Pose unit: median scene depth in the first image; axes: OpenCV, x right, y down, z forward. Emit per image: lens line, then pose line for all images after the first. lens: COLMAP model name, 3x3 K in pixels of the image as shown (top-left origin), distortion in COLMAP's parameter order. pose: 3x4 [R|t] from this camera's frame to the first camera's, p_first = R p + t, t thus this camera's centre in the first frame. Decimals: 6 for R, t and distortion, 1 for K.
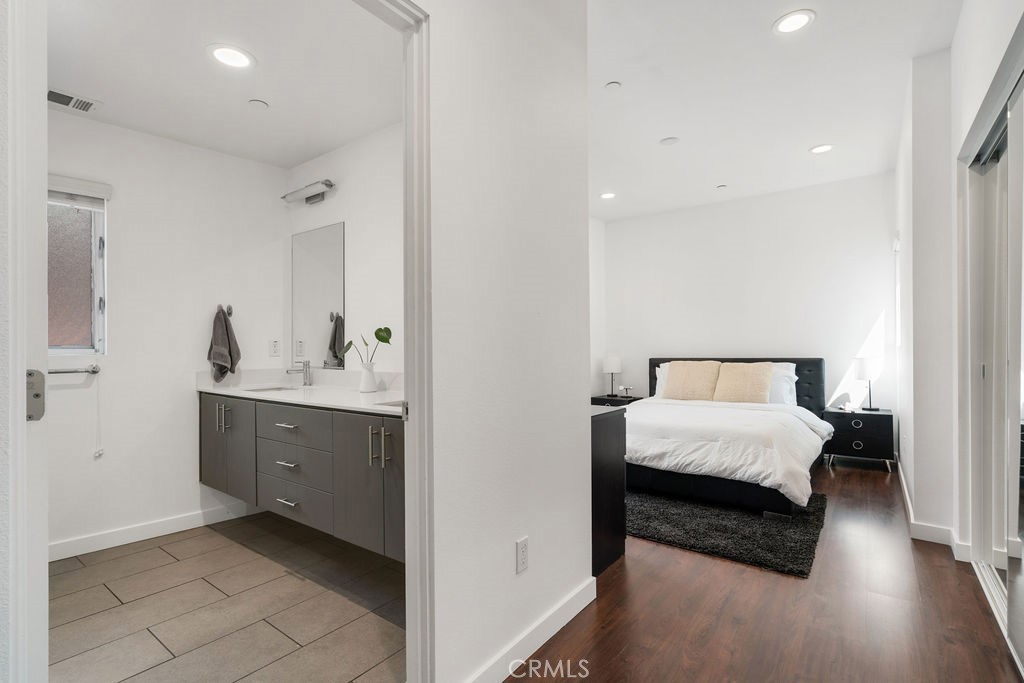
lens RADIAL K [[492.8, 0, 521.7], [0, 492.8, 341.4], [0, 0, 1]] dist [0.010444, 0.001769]
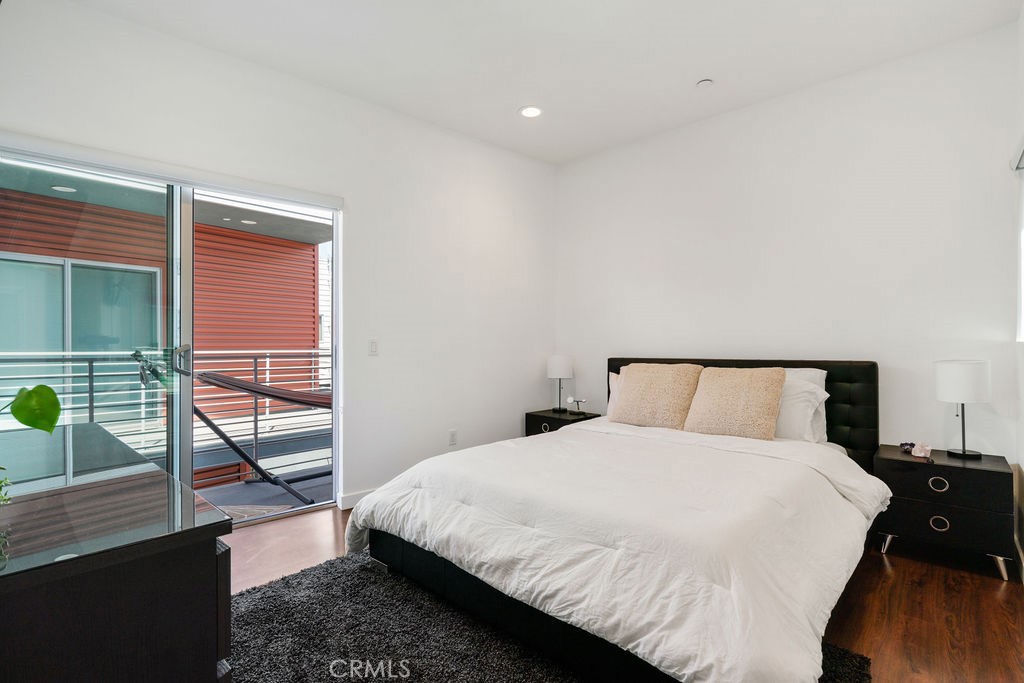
lens RADIAL K [[483.0, 0, 507.8], [0, 483.0, 332.2], [0, 0, 1]] dist [-0.012863, 0.002864]
pose [[0.992519, -0.000880, -0.122089, 0.222389], [0.000024, 0.999975, -0.007013, 0.002617], [0.122092, 0.006957, 0.992494, 0.342600]]
